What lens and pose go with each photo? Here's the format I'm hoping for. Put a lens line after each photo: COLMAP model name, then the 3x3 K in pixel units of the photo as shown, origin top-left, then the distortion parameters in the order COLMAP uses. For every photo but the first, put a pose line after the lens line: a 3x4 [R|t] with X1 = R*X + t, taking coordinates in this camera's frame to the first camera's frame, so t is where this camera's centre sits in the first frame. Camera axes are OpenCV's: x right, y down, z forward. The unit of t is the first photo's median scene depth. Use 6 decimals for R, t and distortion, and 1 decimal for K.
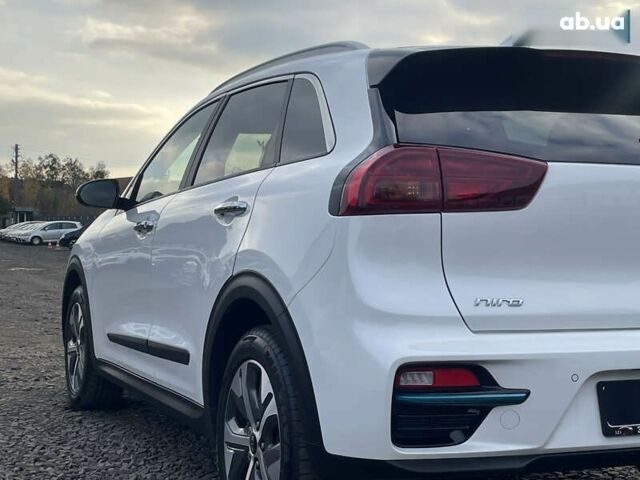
lens RADIAL K [[1010.2, 0, 318.9], [0, 1010.2, 235.8], [0, 0, 1]] dist [0.105530, -0.153743]
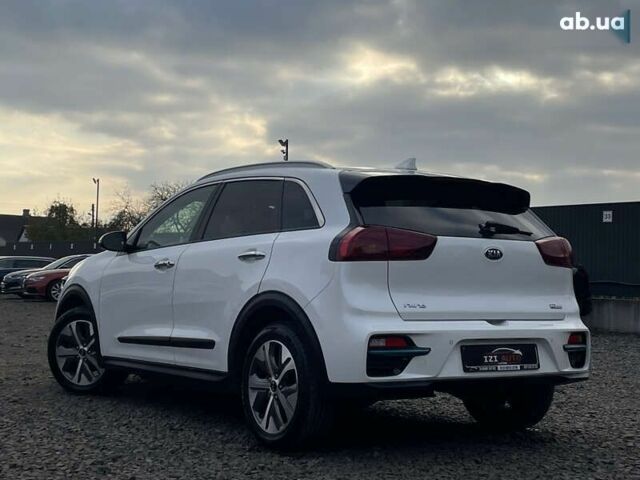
lens RADIAL K [[1010.2, 0, 318.9], [0, 1010.2, 235.8], [0, 0, 1]] dist [0.105530, -0.153743]
pose [[0.980895, 0.015550, 0.193914, -0.388837], [-0.008542, 0.999282, -0.036920, 0.003022], [-0.194349, 0.034558, 0.980323, -0.906339]]
